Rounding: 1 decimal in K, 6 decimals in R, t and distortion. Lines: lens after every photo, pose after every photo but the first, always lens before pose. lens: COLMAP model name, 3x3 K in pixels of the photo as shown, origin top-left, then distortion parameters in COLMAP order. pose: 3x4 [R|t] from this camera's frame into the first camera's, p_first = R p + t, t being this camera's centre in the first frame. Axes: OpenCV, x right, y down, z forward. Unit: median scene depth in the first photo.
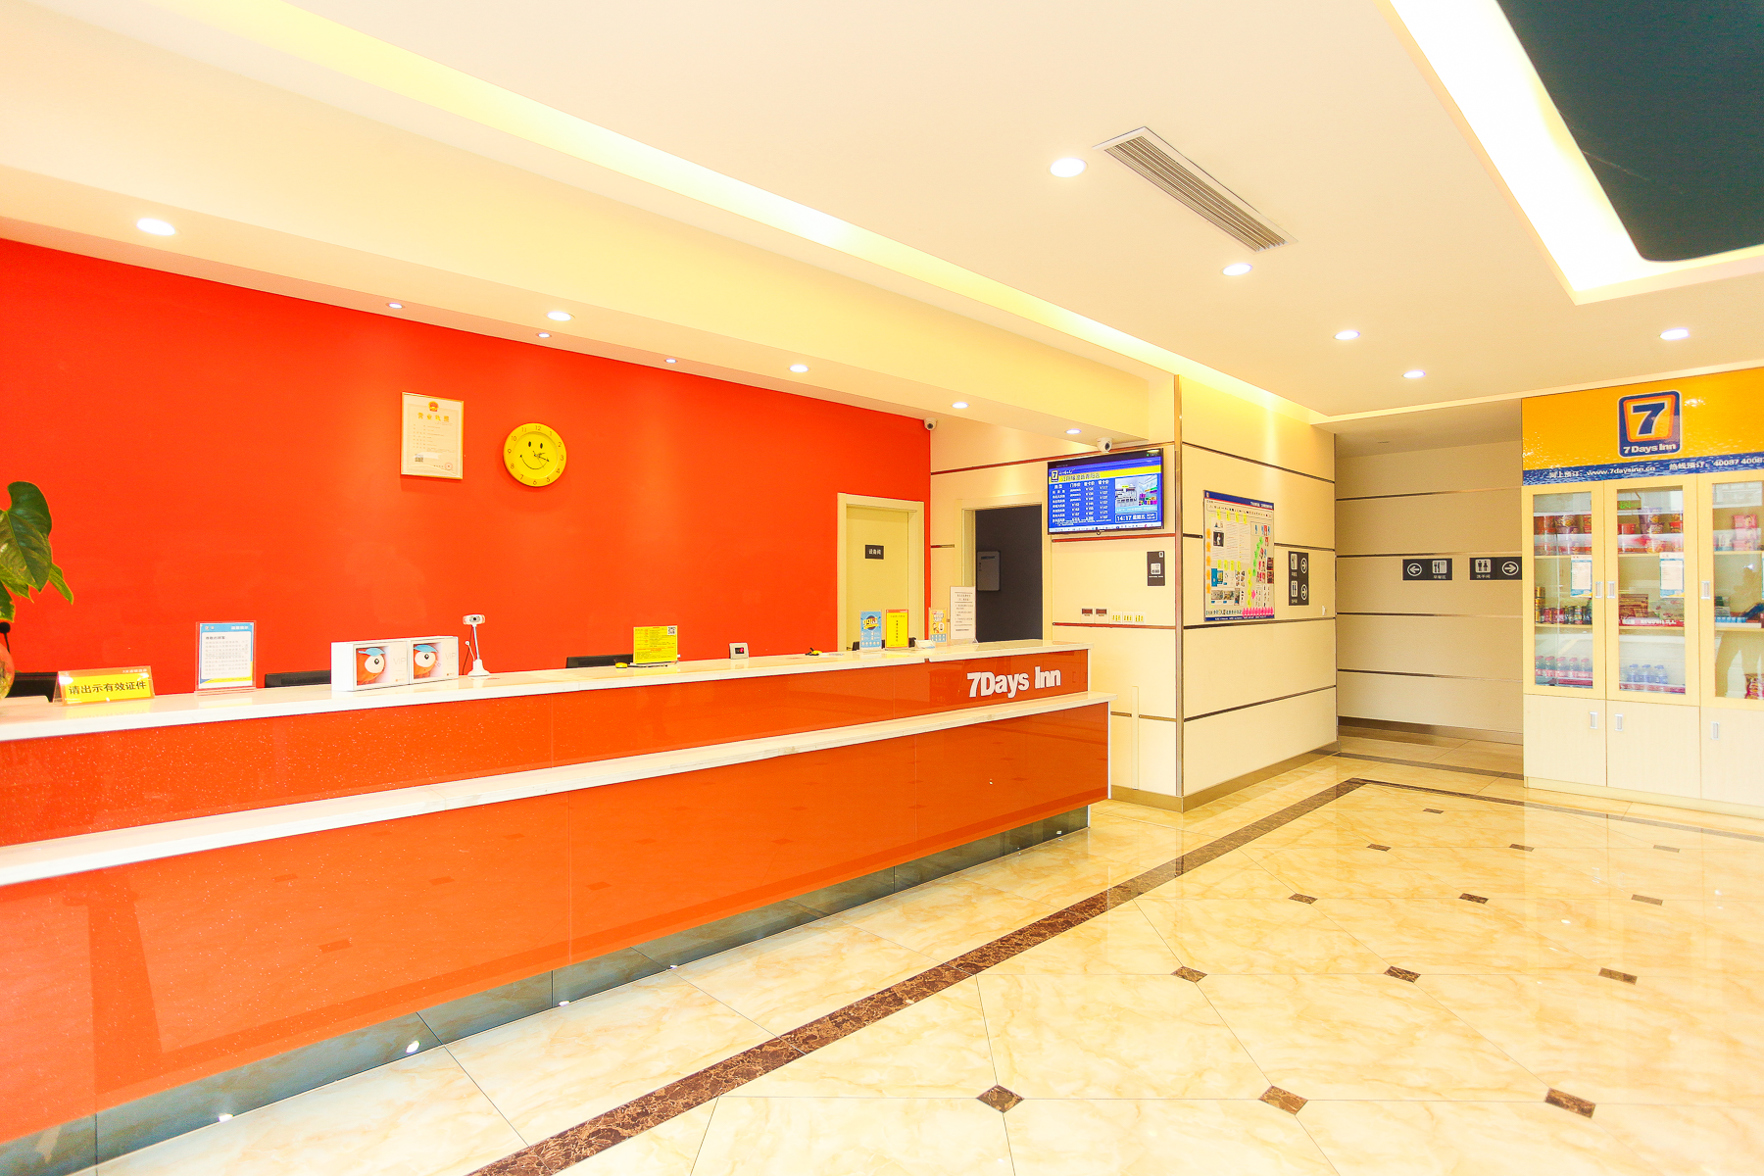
lens RADIAL K [[854.8, 0, 882.0], [0, 854.8, 588.0], [0, 0, 1]] dist [-0.058135, 0.038729]
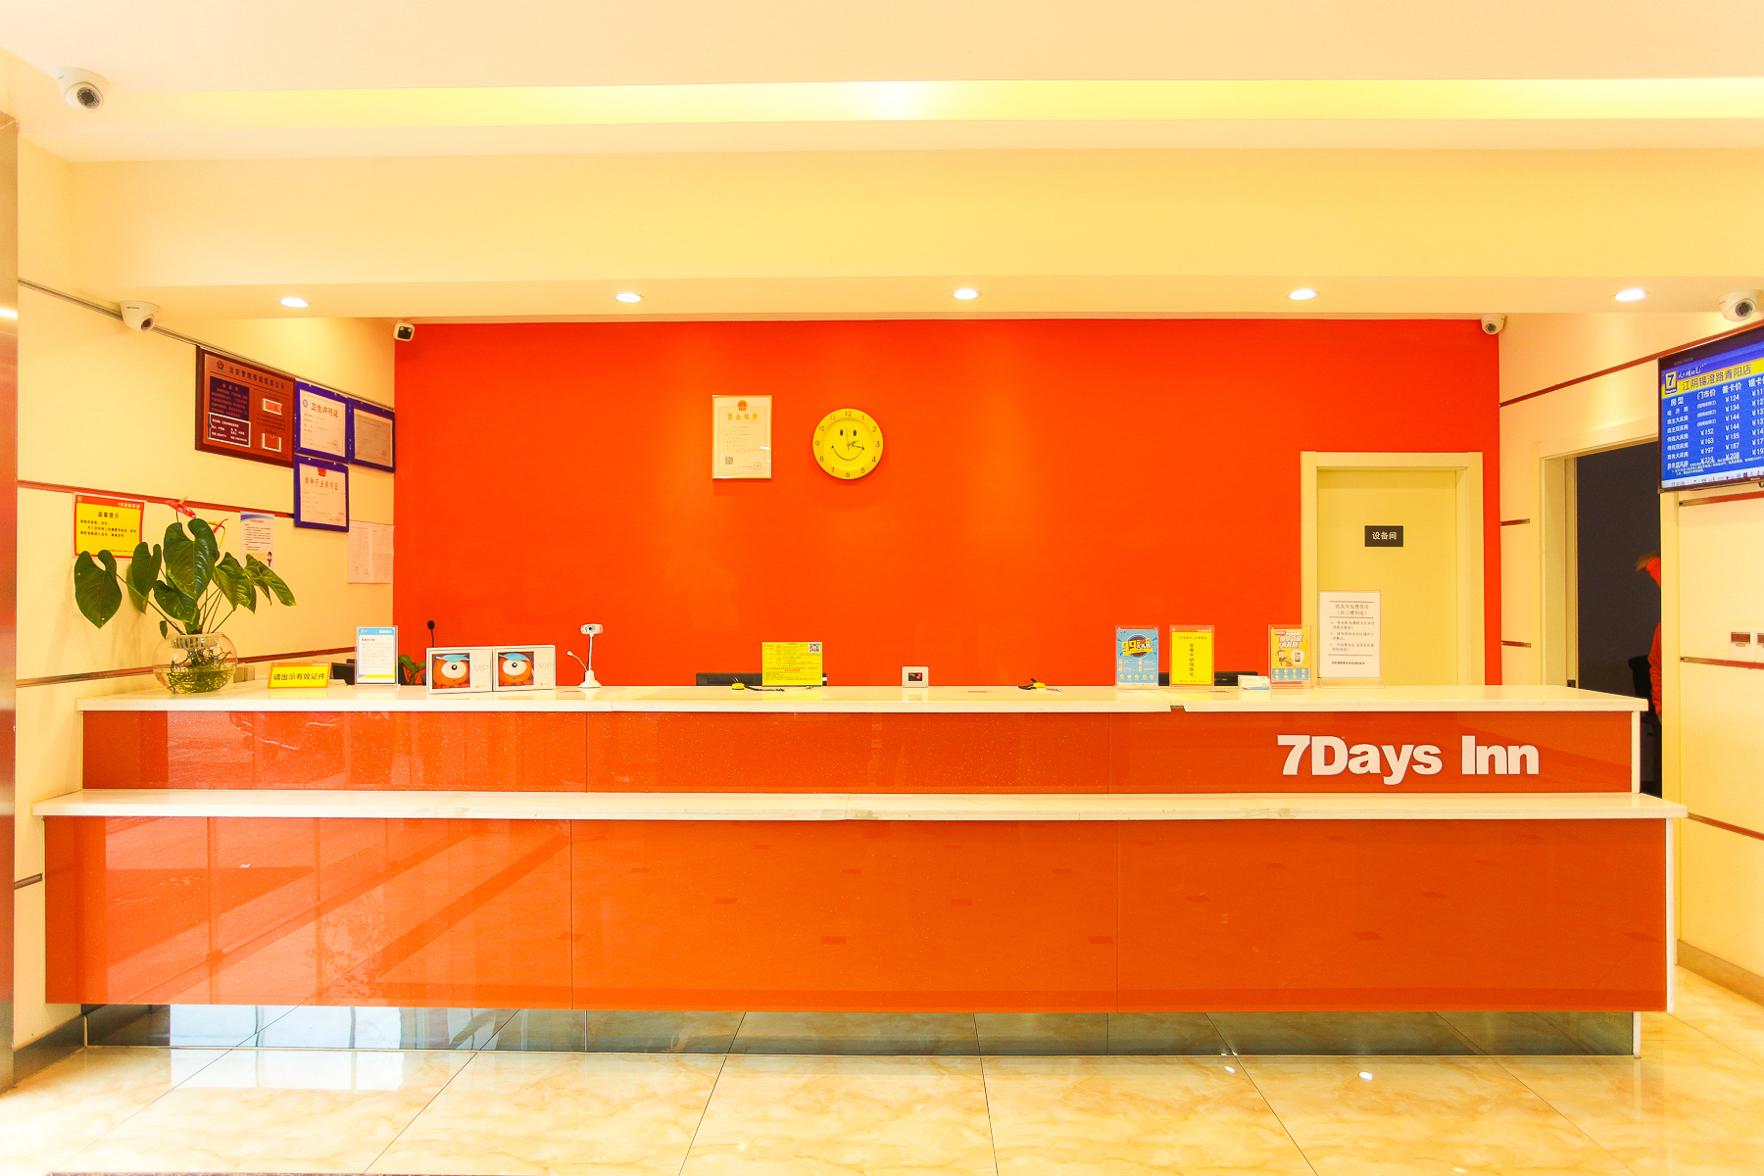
lens RADIAL K [[1011.5, 0, 882.0], [0, 1011.5, 588.0], [0, 0, 1]] dist [-0.057307, 0.039861]
pose [[0.713206, -0.002617, -0.700950, 0.376486], [0.003590, 0.999994, -0.000081, -0.005532], [0.700946, -0.002459, 0.713210, 0.276268]]
